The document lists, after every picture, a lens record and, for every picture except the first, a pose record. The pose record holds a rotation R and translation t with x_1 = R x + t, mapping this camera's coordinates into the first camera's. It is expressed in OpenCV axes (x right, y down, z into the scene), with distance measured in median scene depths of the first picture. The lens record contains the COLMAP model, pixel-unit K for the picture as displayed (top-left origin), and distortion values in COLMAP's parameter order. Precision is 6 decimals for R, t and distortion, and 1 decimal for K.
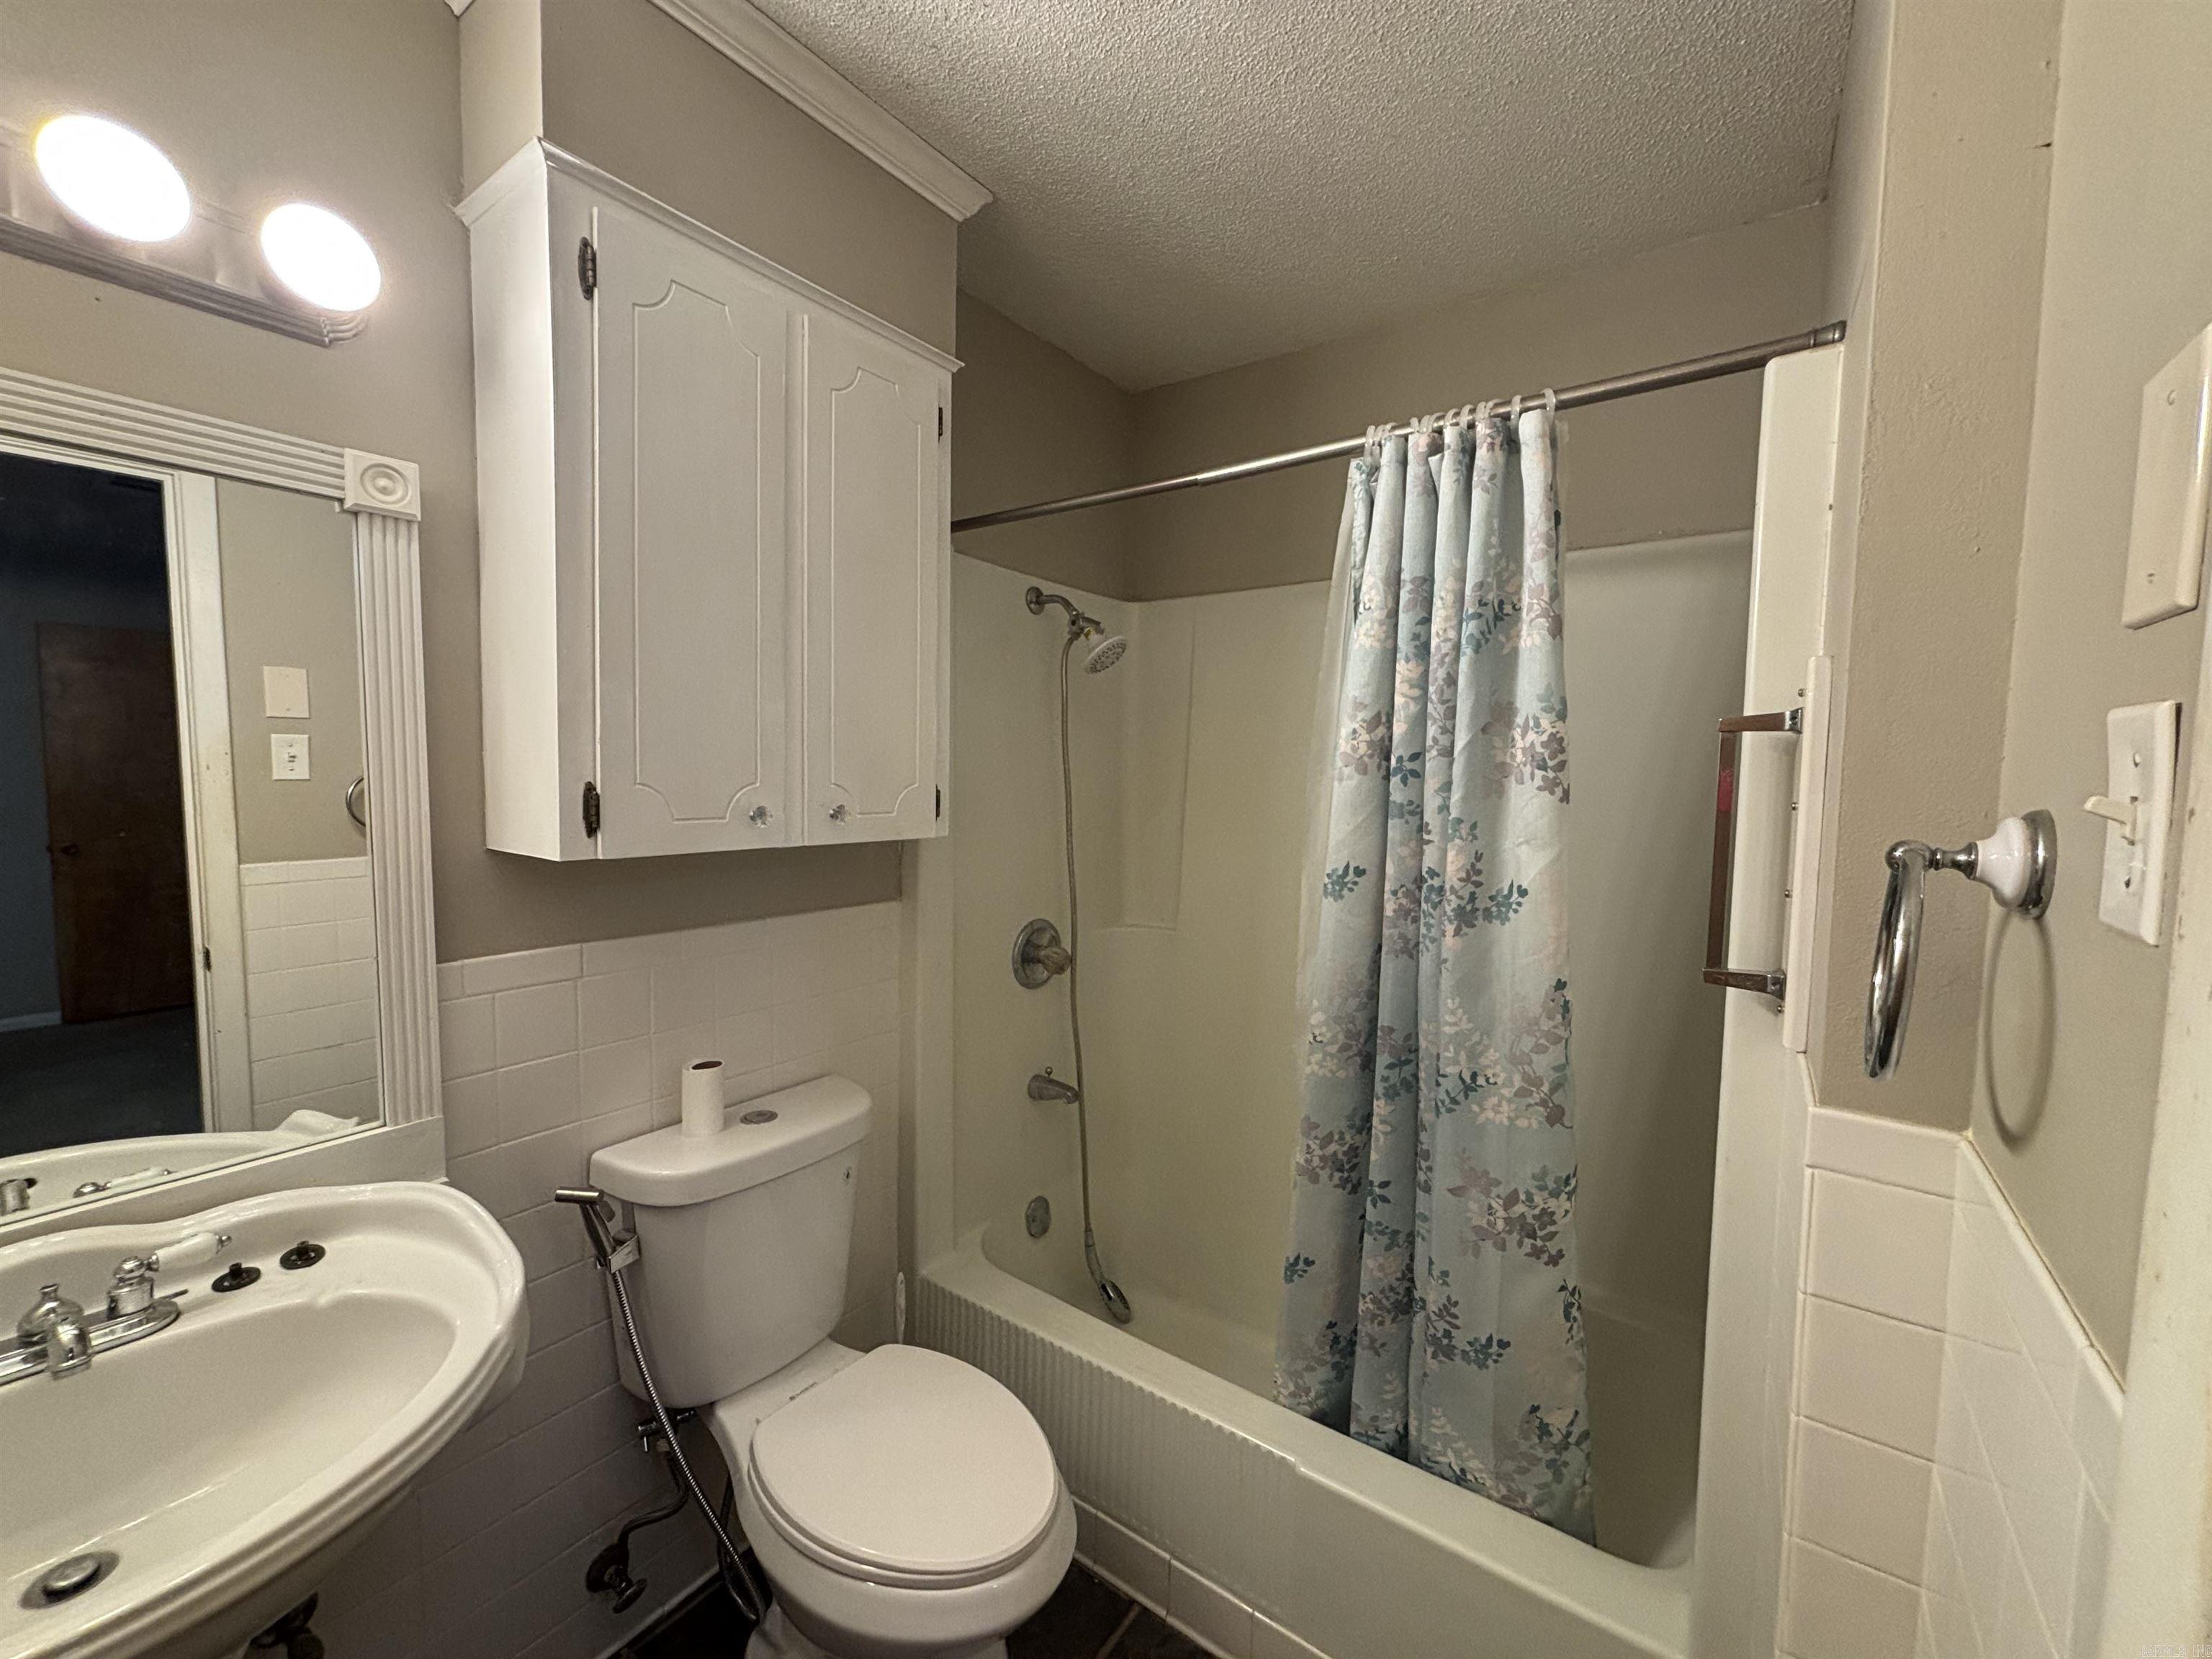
lens RADIAL K [[897.0, 0, 1106.1], [0, 897.0, 825.9], [0, 0, 1]] dist [-0.004162, 0.002814]
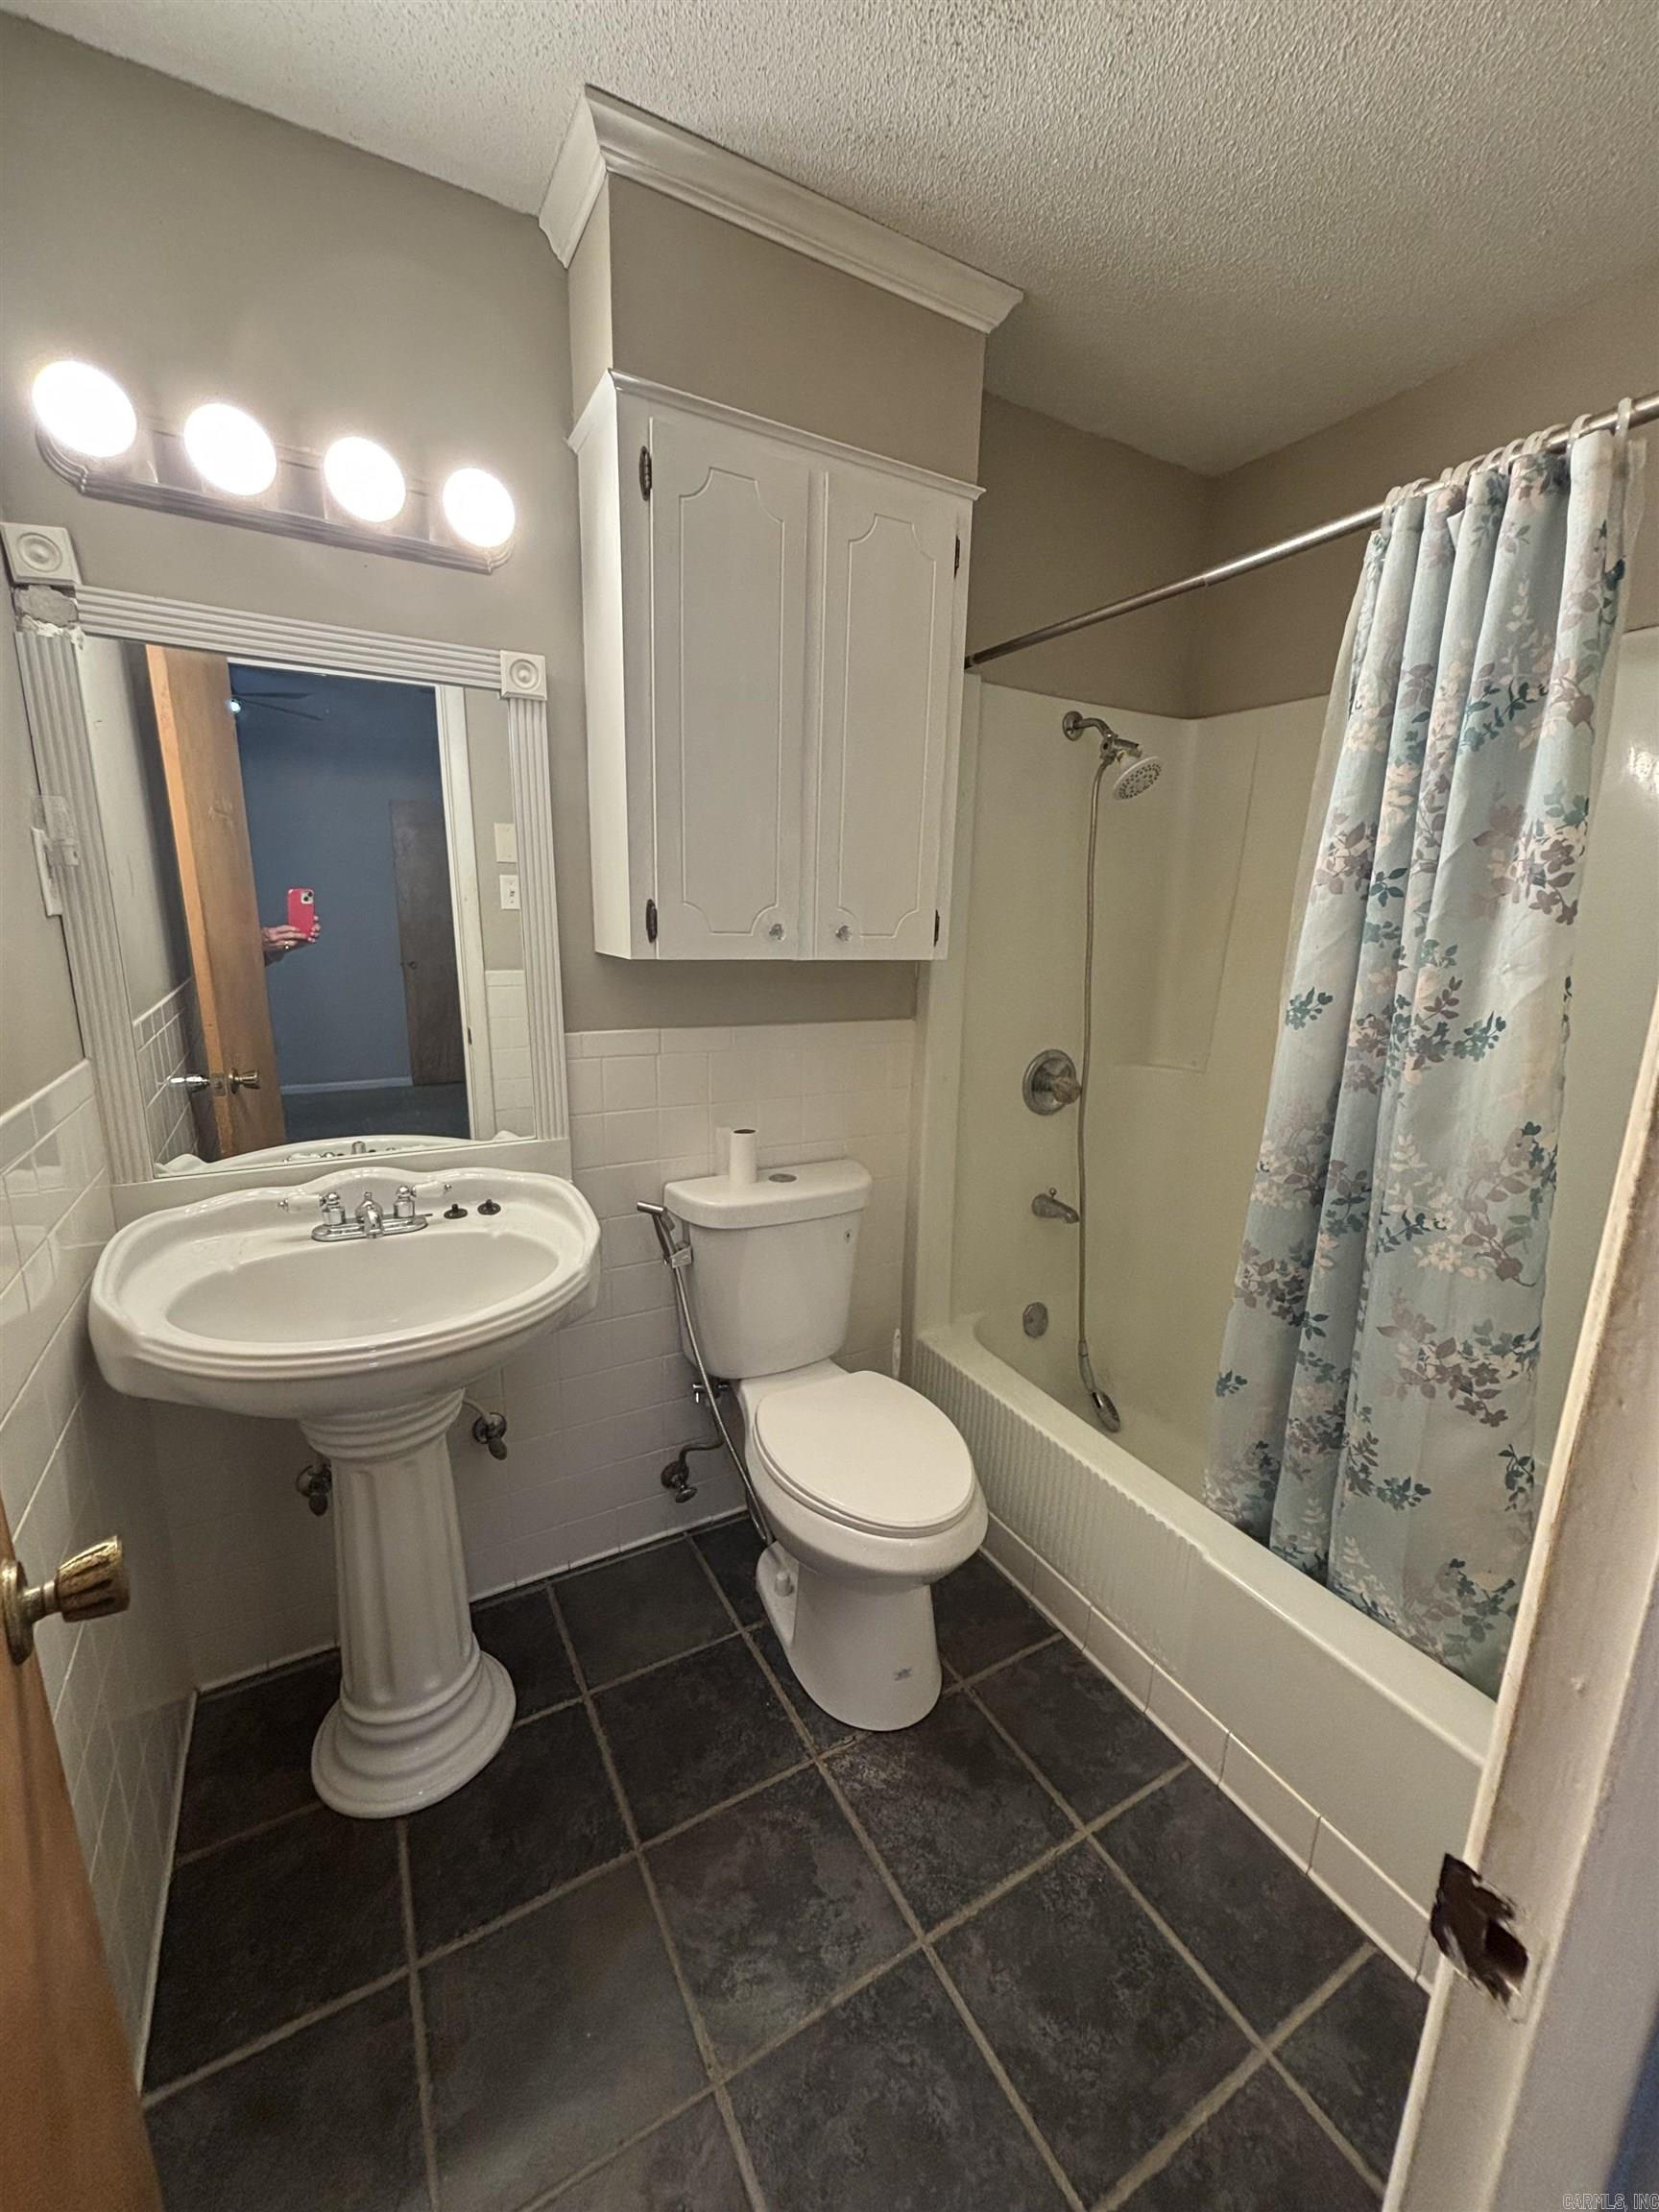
lens RADIAL K [[897.0, 0, 826.1], [0, 897.0, 1113.0], [0, 0, 1]] dist [-0.004162, 0.002814]
pose [[0.903487, 0.099709, -0.416857, 0.213992], [-0.036204, 0.986843, 0.157577, 0.039941], [0.427084, -0.127277, 0.895210, -0.099203]]
